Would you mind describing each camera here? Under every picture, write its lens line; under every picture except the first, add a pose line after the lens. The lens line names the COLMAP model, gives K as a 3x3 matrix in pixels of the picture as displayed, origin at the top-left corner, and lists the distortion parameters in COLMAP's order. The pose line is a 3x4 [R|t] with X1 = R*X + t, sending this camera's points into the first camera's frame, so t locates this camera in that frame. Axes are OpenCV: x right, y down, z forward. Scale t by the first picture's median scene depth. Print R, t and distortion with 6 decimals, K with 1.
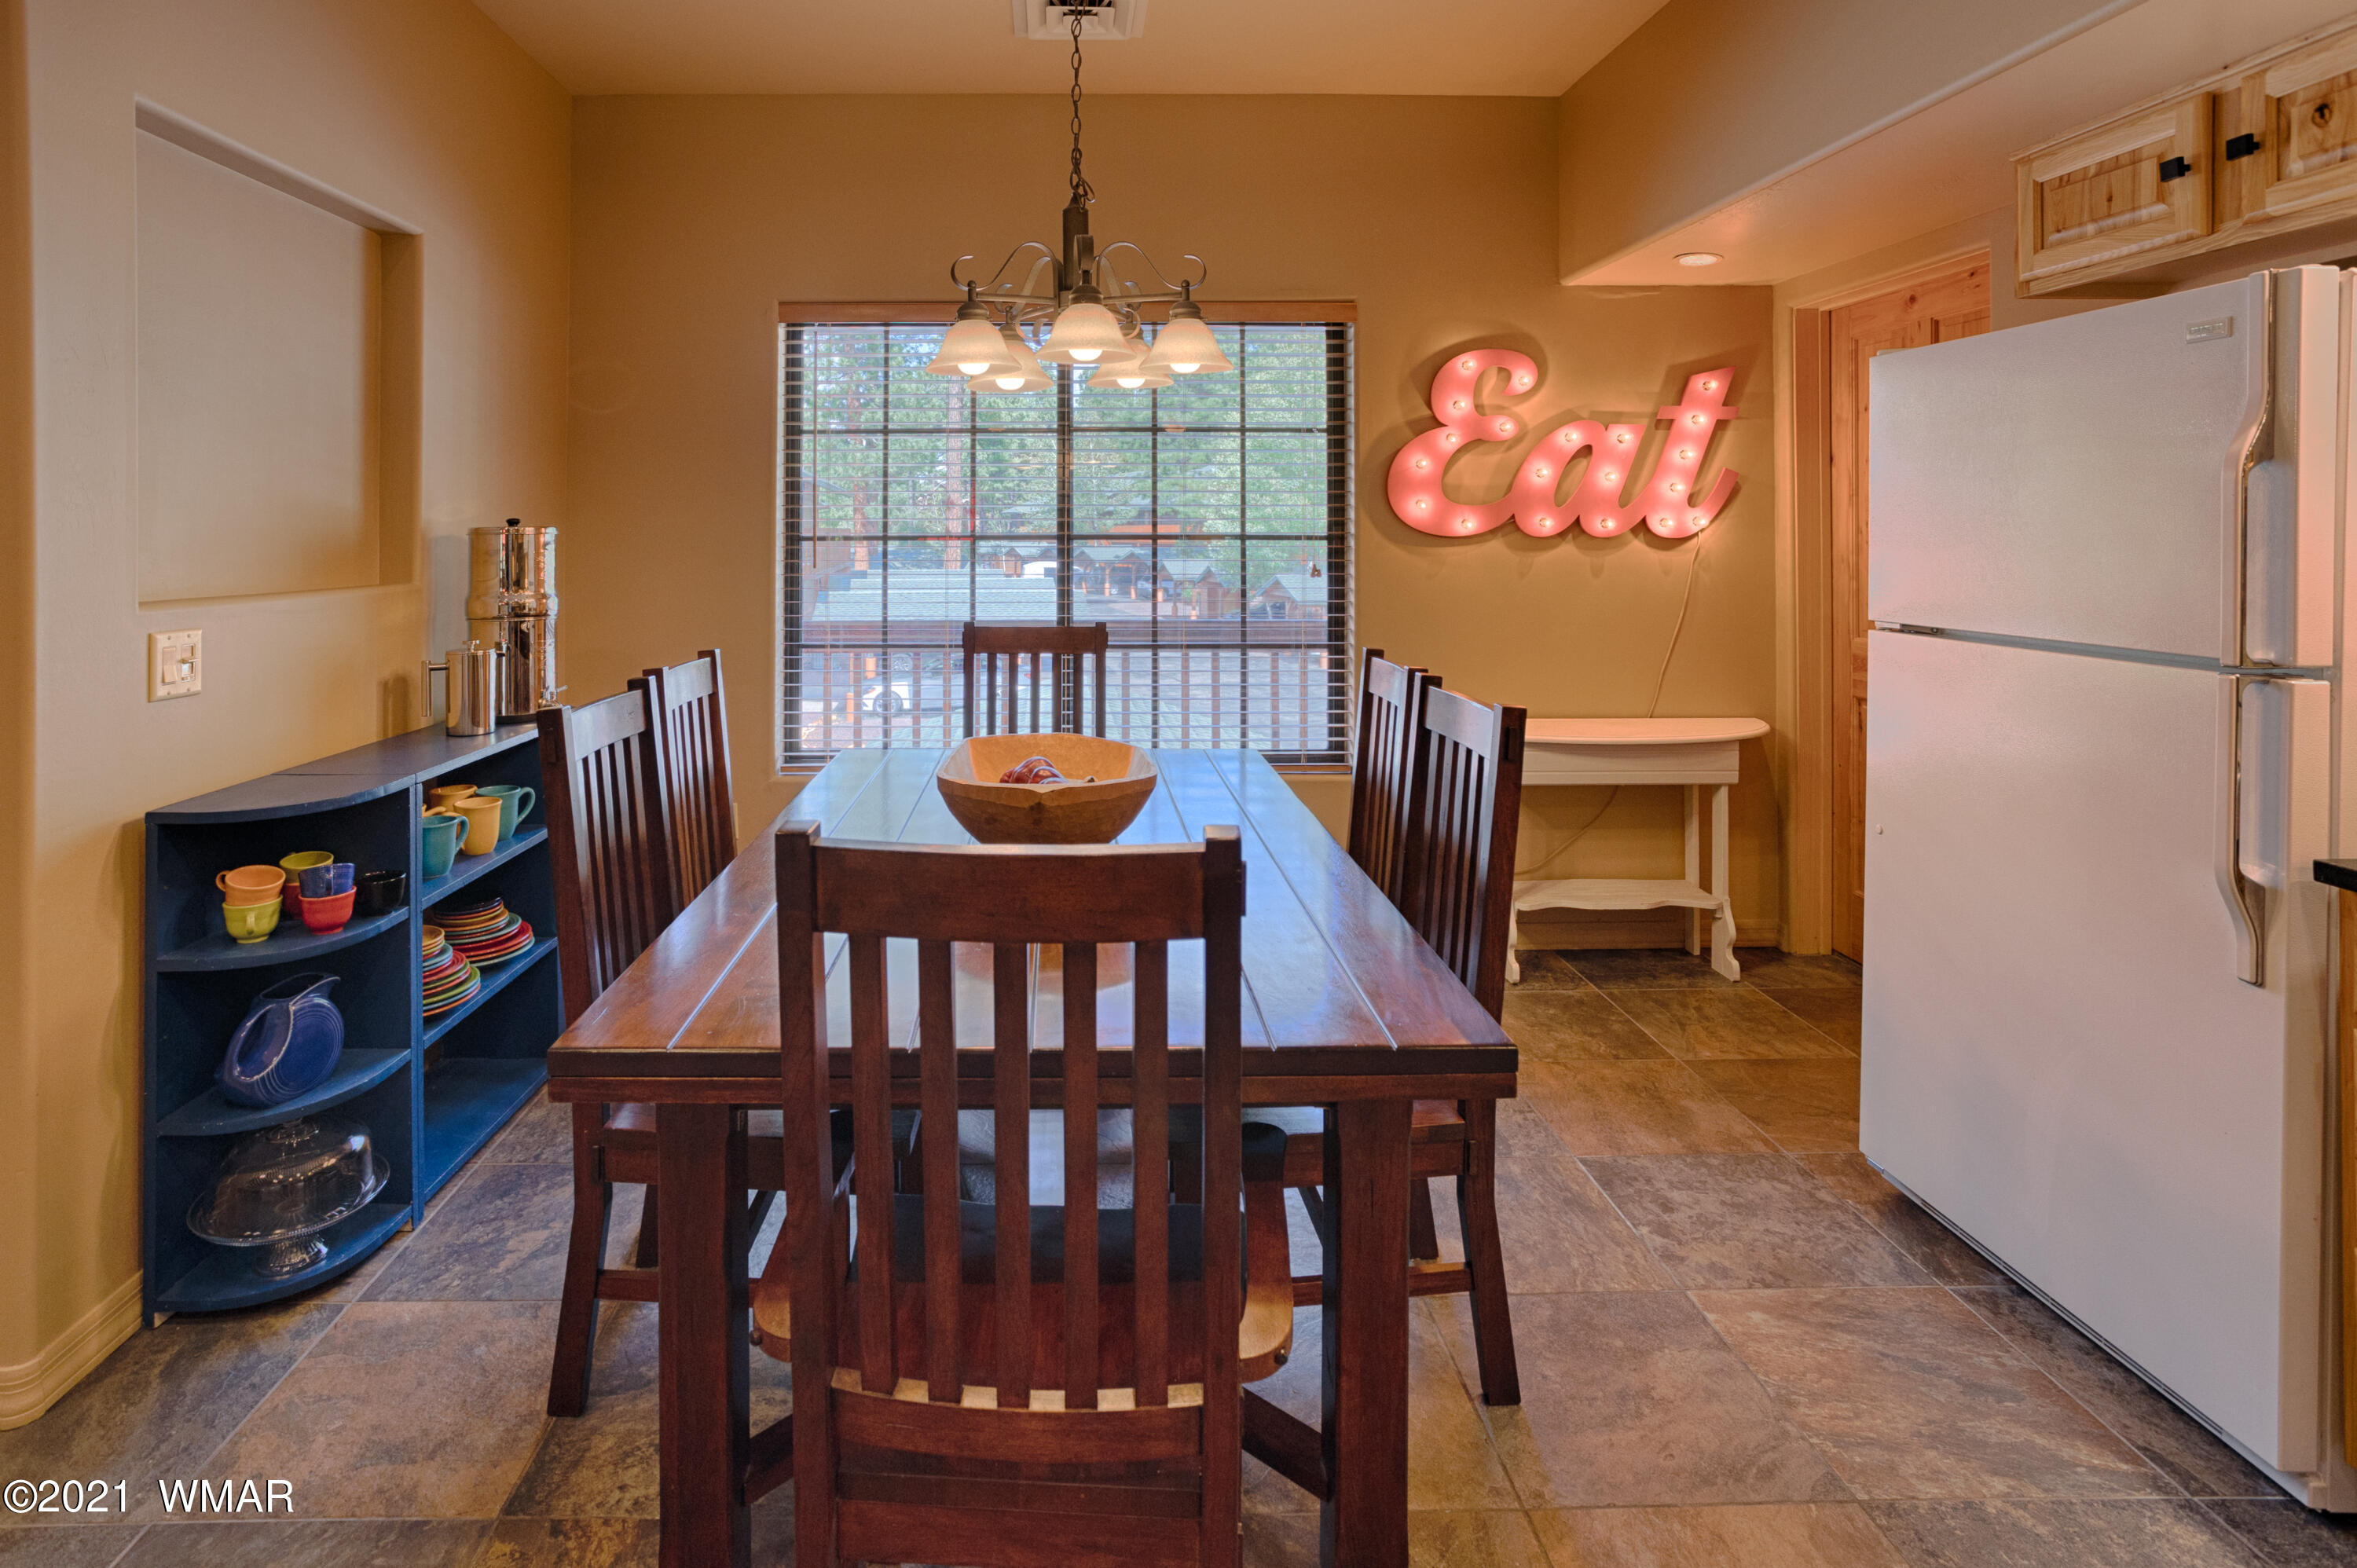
lens RADIAL K [[1205.4, 0, 1078.2], [0, 1205.4, 476.7], [0, 0, 1]] dist [0.019366, 0.001240]
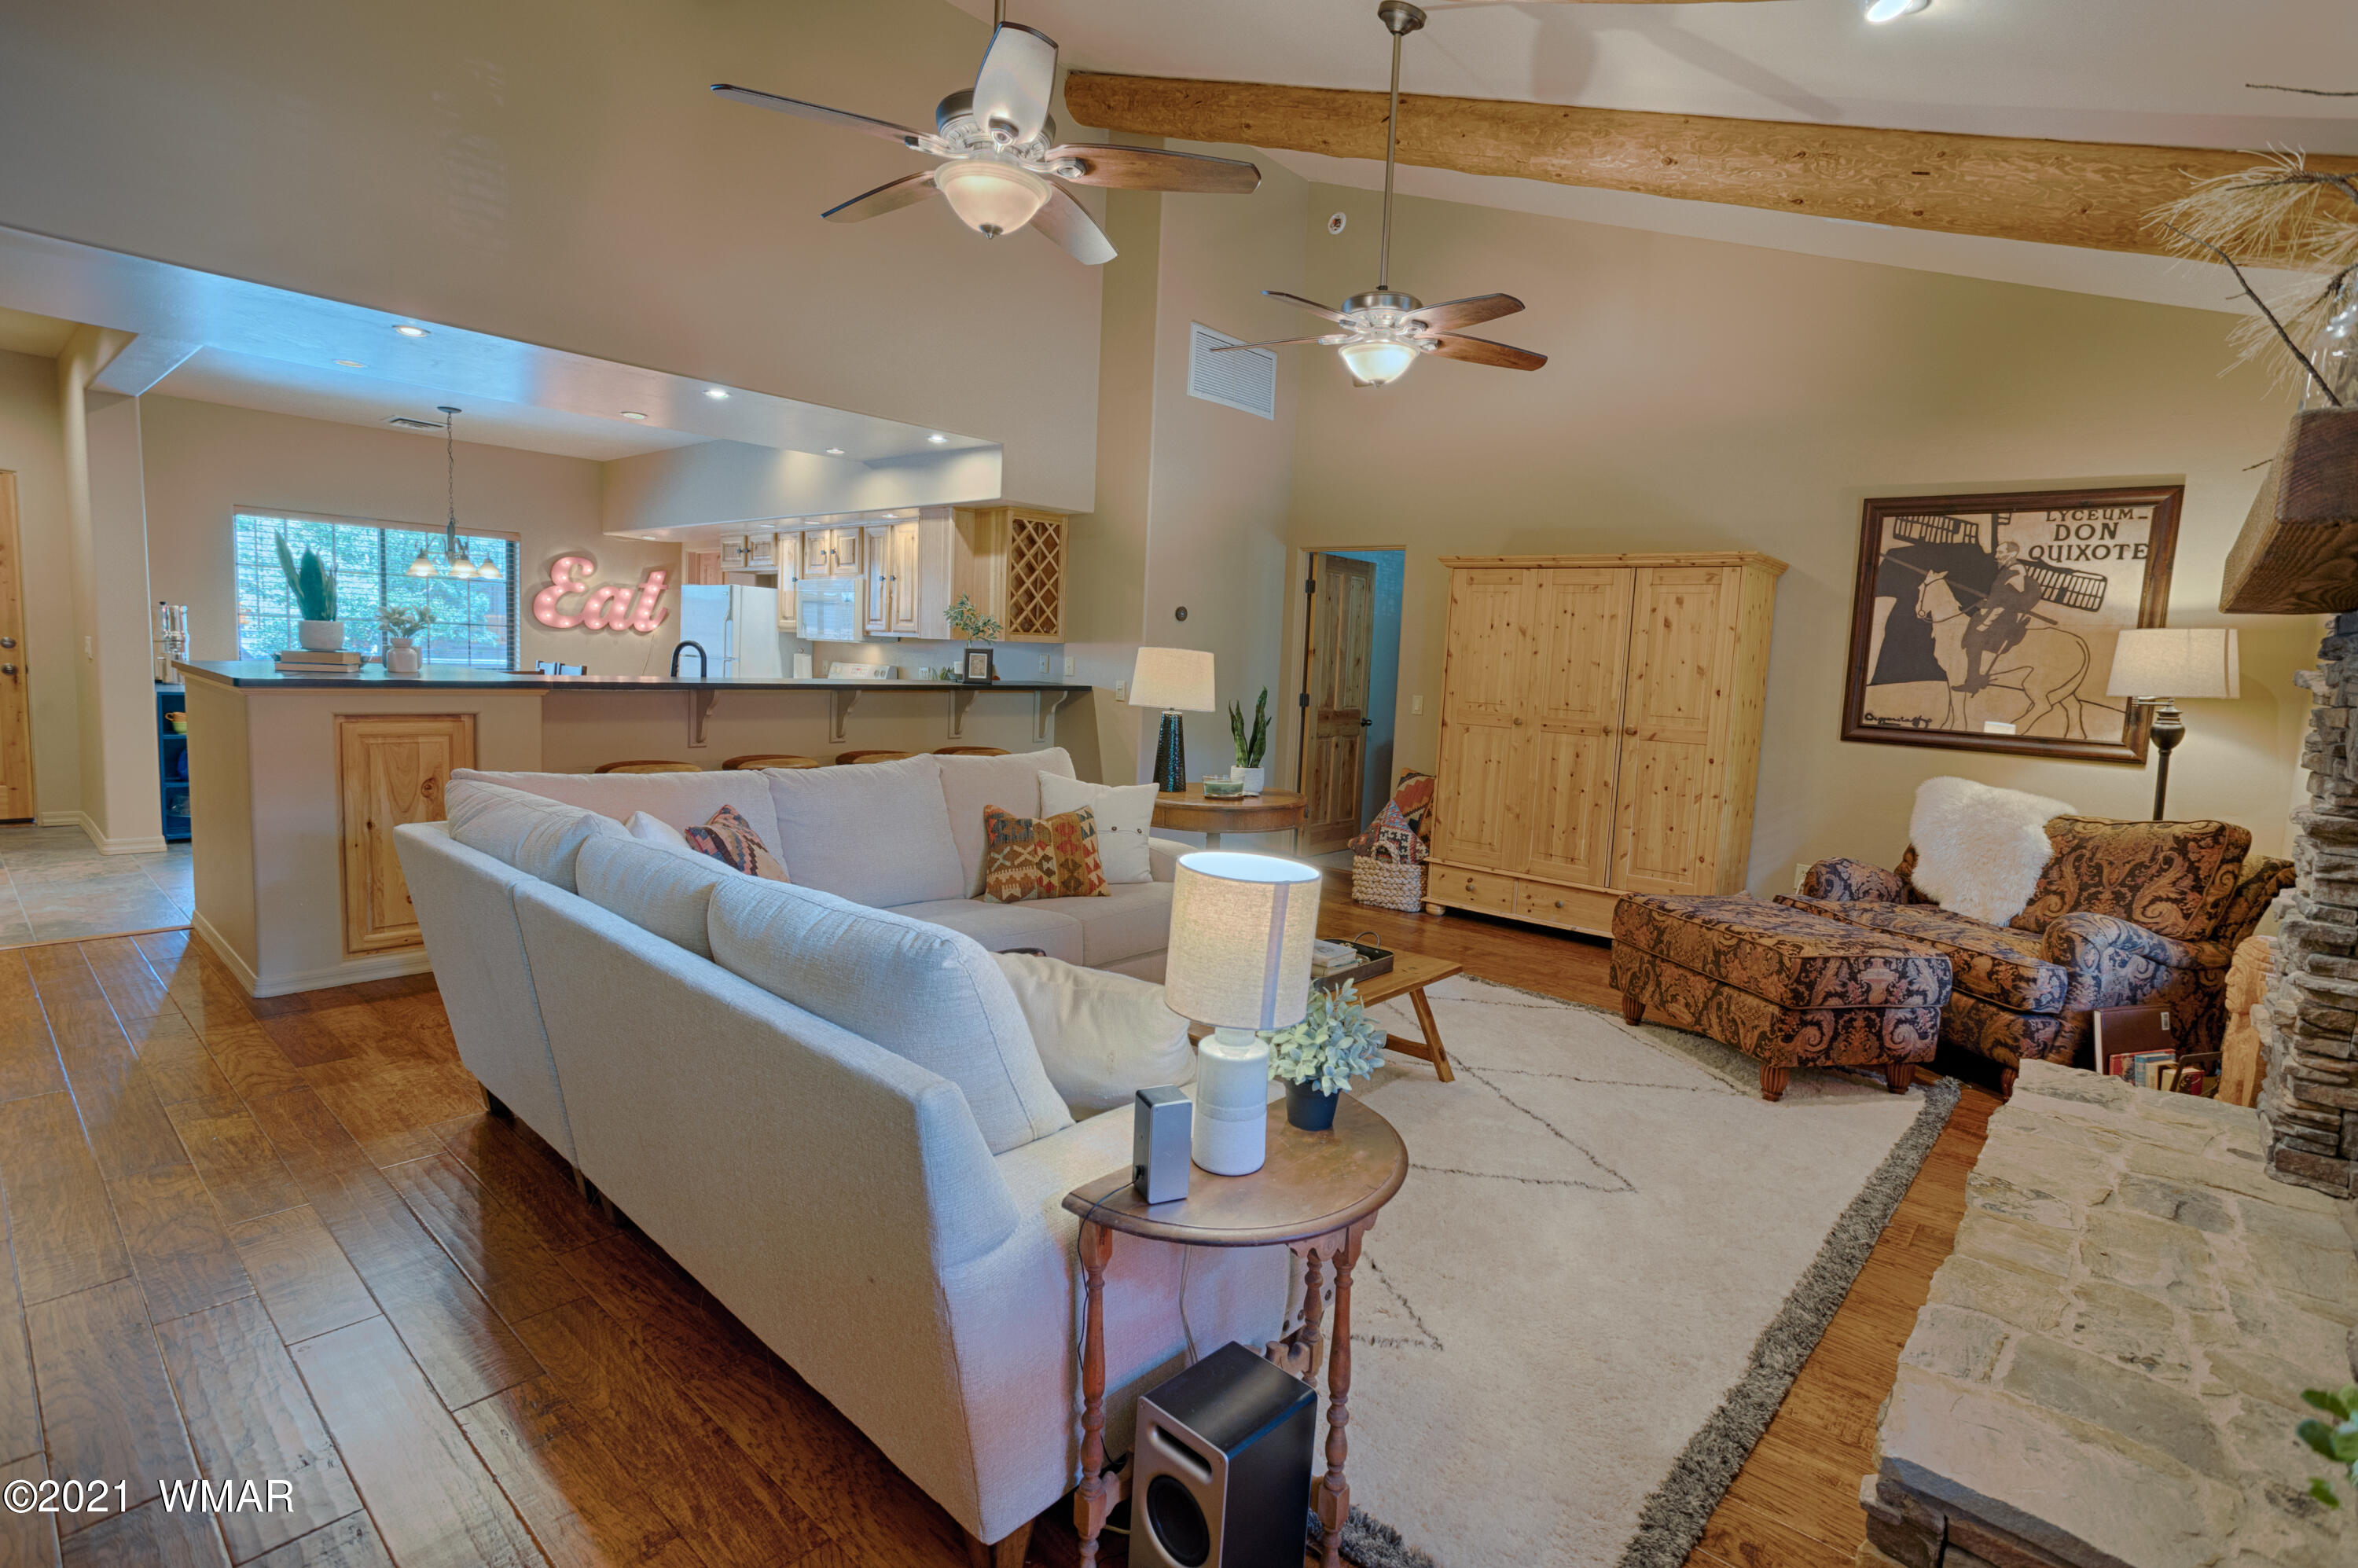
lens RADIAL K [[1155.9, 0, 1181.5], [0, 1155.9, 771.8], [0, 0, 1]] dist [-0.029533, 0.036833]
pose [[0.674705, -0.049547, 0.736423, -0.635547], [-0.073073, 0.988358, 0.133446, -0.073292], [-0.734462, -0.143849, 0.663230, -1.701936]]
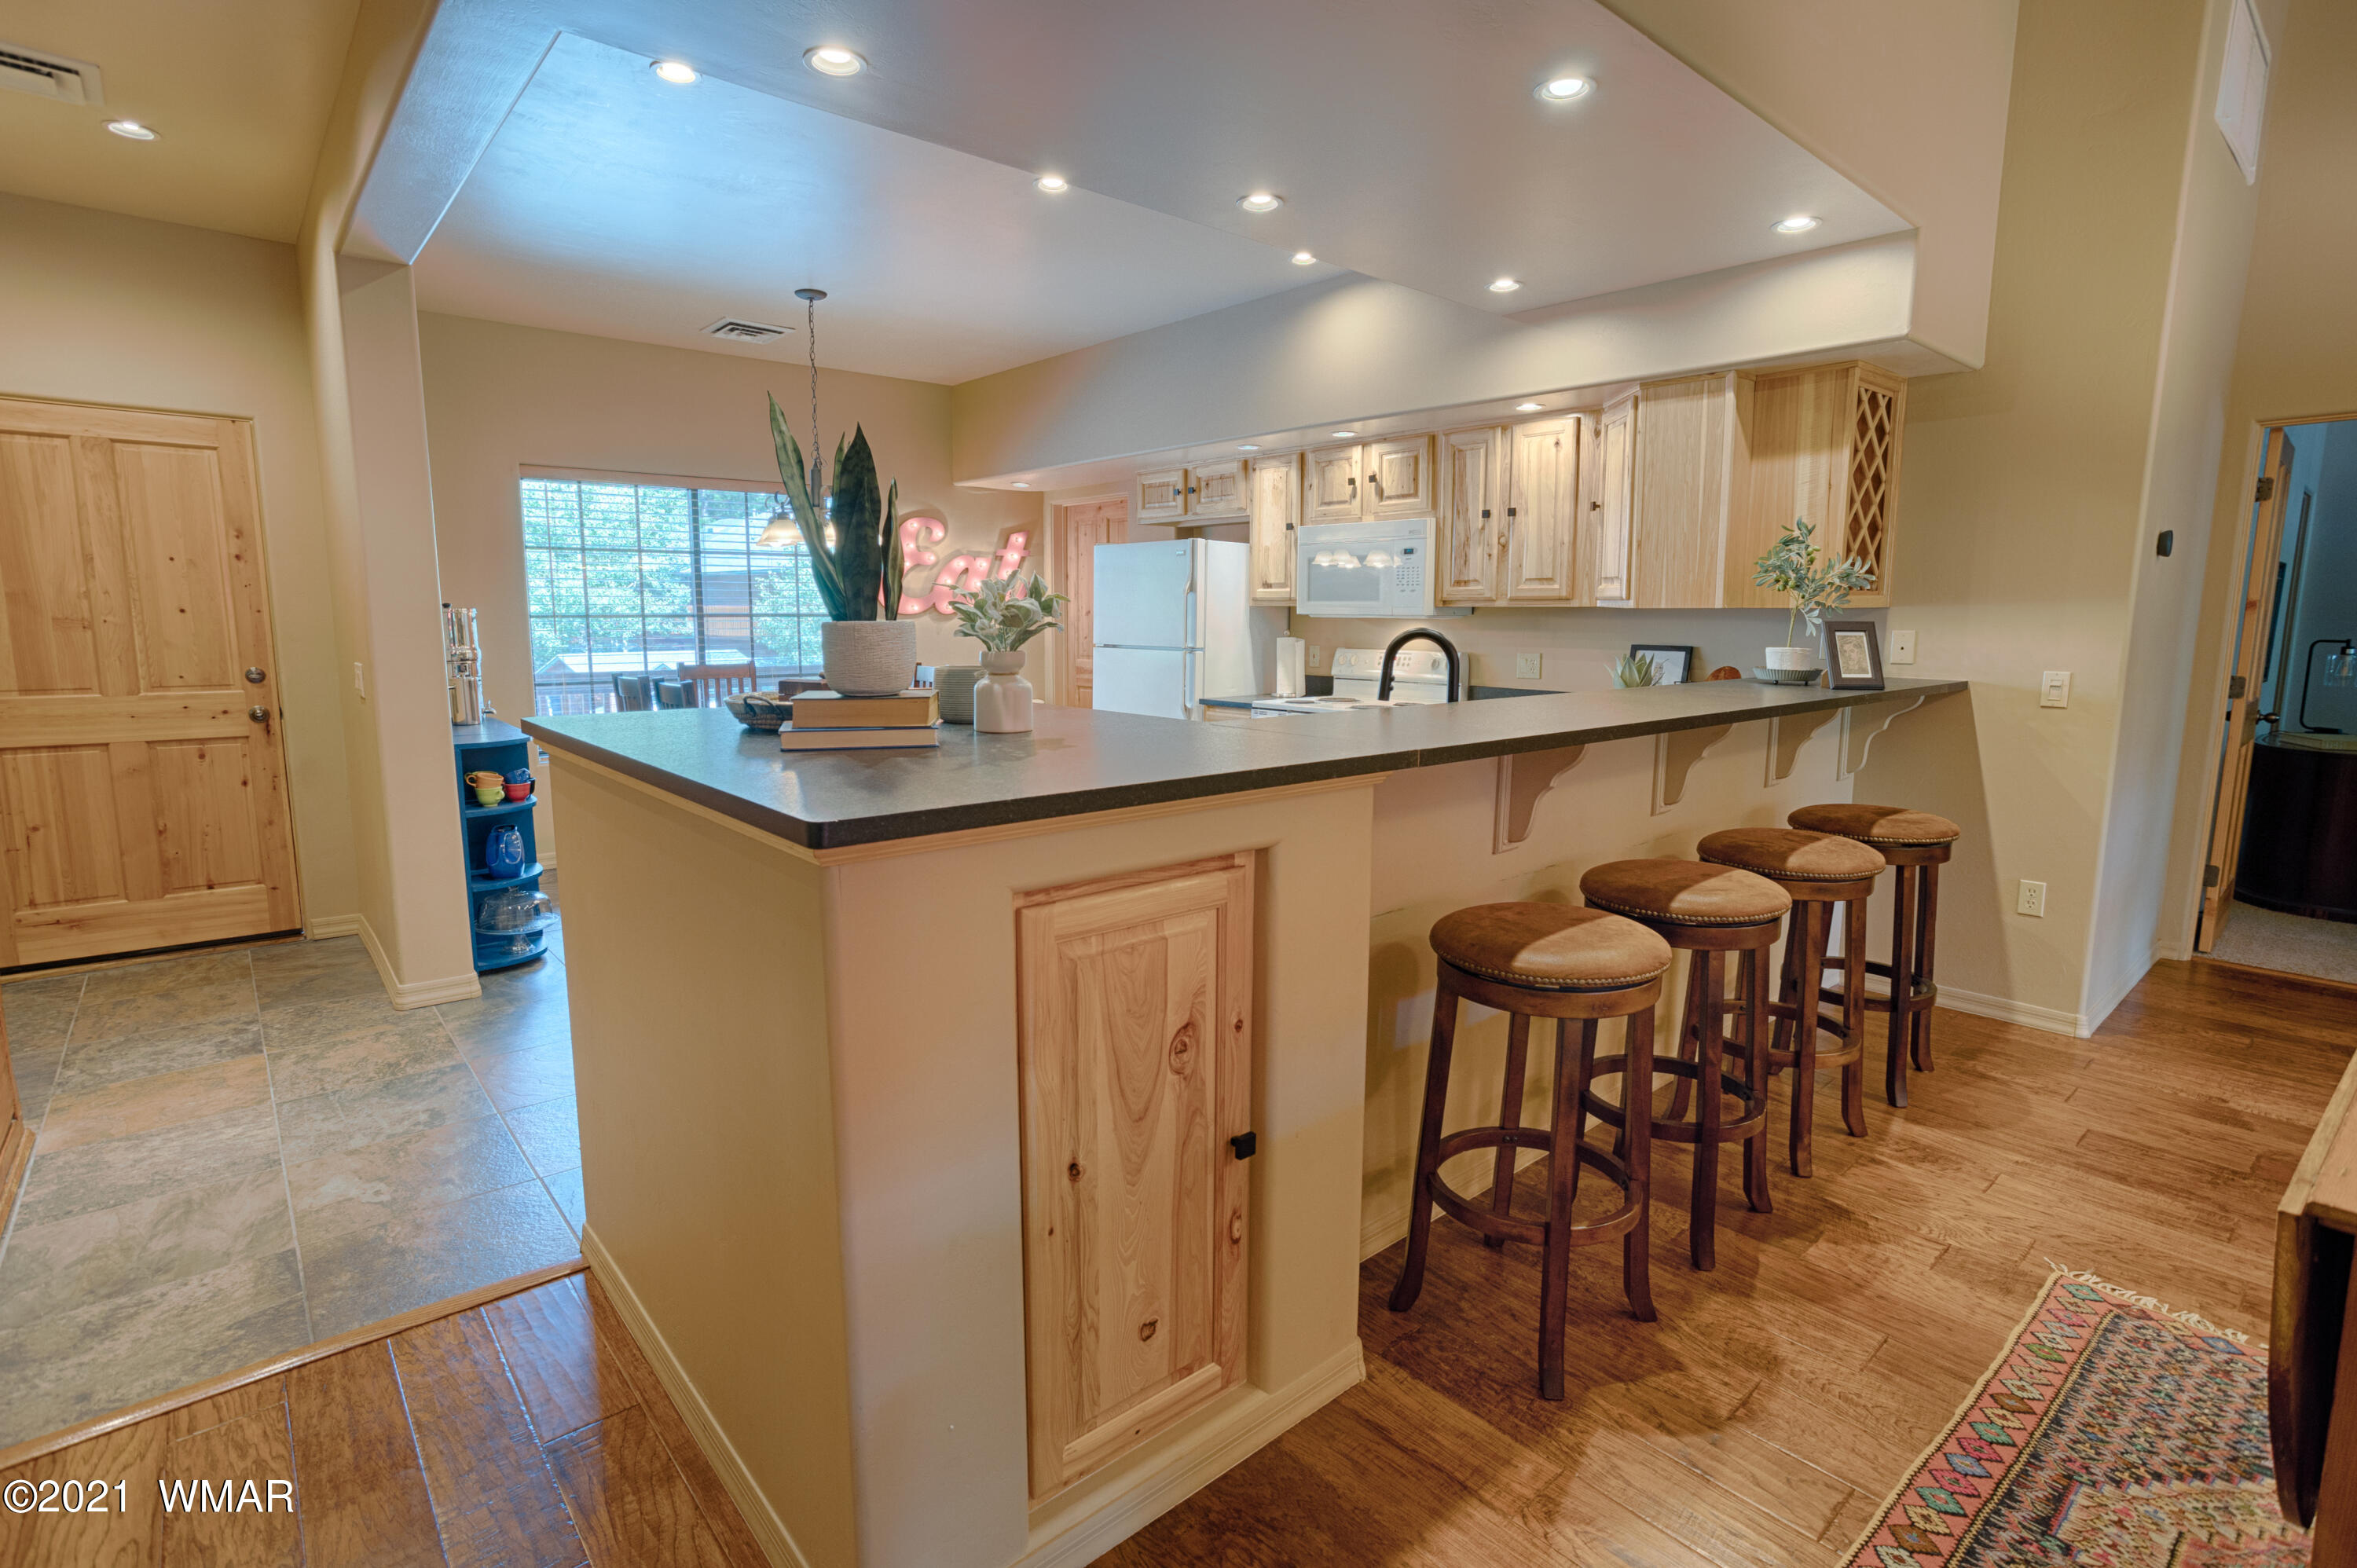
lens RADIAL K [[1155.4, 0, 1180.9], [0, 1155.4, 771.8], [0, 0, 1]] dist [-0.029533, 0.036833]
pose [[0.759088, -0.091531, 0.644521, -0.574813], [-0.027027, 0.984781, 0.171684, -0.031170], [-0.650427, -0.147742, 0.745062, -0.707411]]
